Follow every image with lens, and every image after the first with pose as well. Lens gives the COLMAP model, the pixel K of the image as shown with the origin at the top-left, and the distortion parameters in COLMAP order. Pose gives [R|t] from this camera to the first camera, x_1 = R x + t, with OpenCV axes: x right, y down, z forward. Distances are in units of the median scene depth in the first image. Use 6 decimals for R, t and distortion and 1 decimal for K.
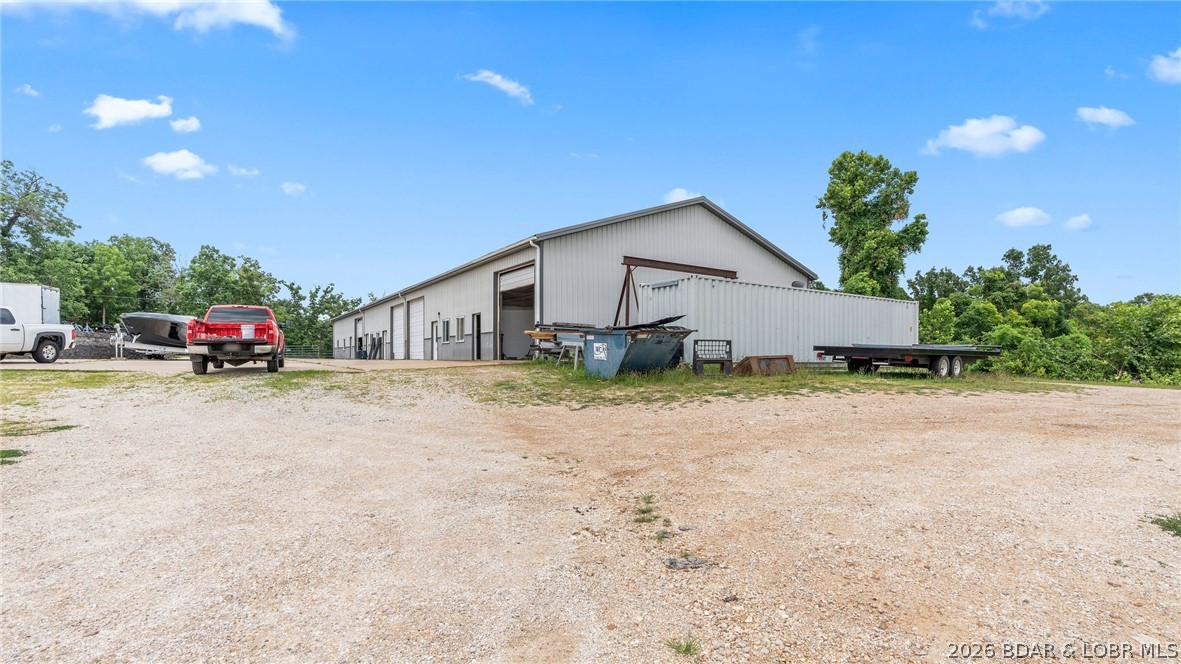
lens RADIAL K [[539.5, 0, 593.7], [0, 539.5, 360.7], [0, 0, 1]] dist [-0.002238, 0.000637]
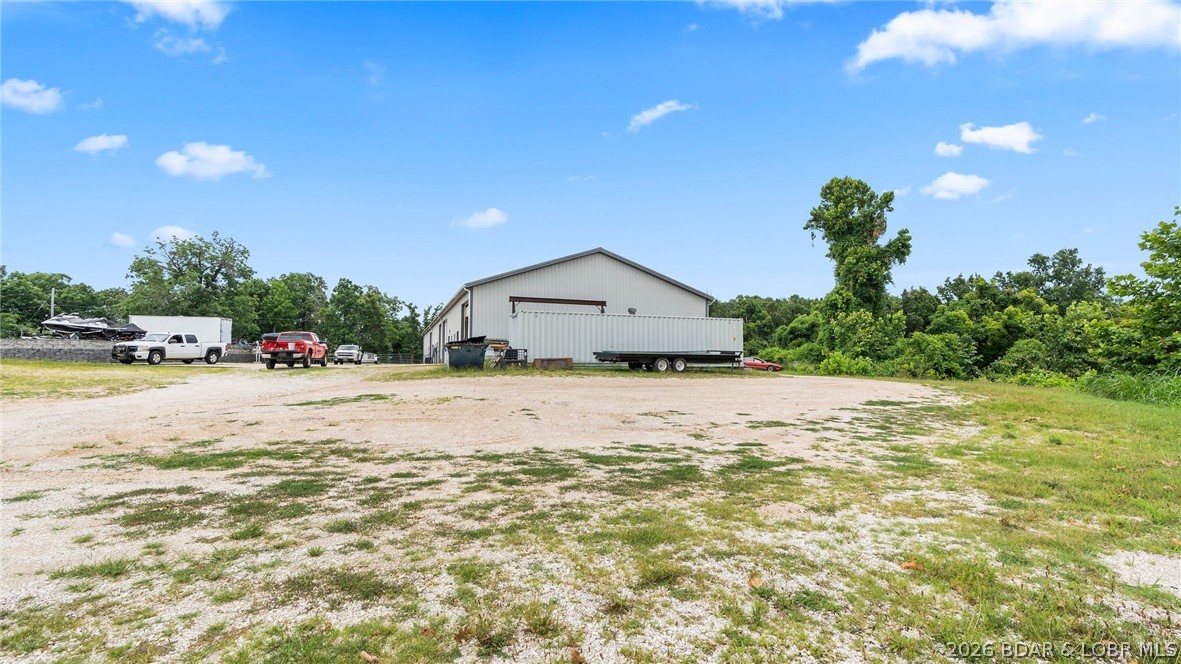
lens RADIAL K [[533.7, 0, 590.5], [0, 533.7, 332.0], [0, 0, 1]] dist [-0.004126, -0.000225]
pose [[0.973699, -0.014741, -0.227362, 0.236731], [-0.000626, 0.997728, -0.067366, 0.006150], [0.227839, 0.065736, 0.971477, -0.170312]]
